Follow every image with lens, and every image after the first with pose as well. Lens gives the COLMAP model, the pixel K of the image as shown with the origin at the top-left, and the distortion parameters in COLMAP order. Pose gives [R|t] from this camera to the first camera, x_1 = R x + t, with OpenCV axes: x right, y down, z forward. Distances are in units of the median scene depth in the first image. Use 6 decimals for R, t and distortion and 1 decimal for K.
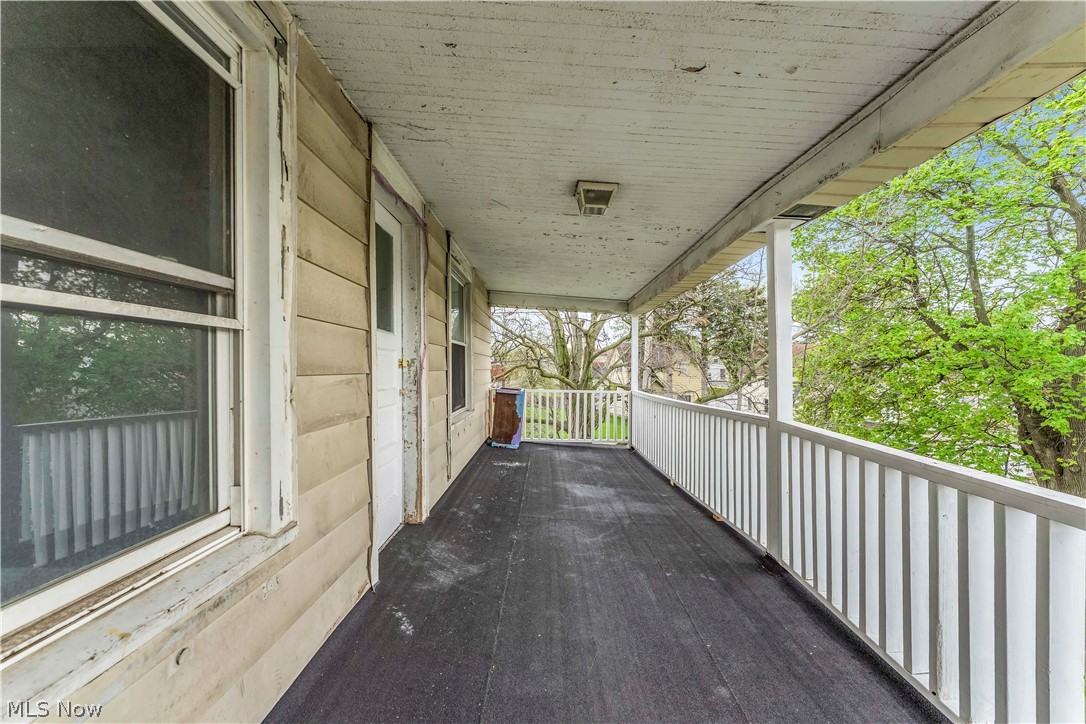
lens RADIAL K [[439.6, 0, 543.0], [0, 439.6, 362.0], [0, 0, 1]] dist [0.000933, -0.000008]
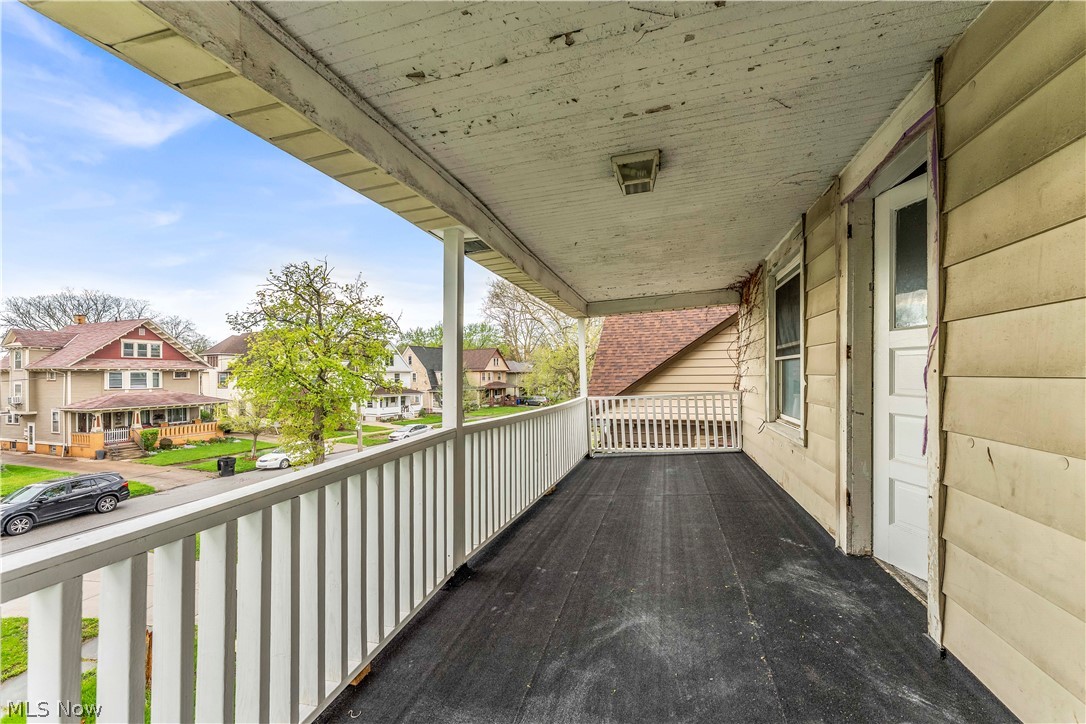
lens RADIAL K [[439.6, 0, 543.0], [0, 439.6, 362.0], [0, 0, 1]] dist [0.000933, -0.000008]
pose [[-0.964606, 0.013285, 0.263362, 0.073216], [0.004183, 0.999375, -0.035091, 0.017001], [-0.263663, -0.032747, -0.964059, 1.927501]]
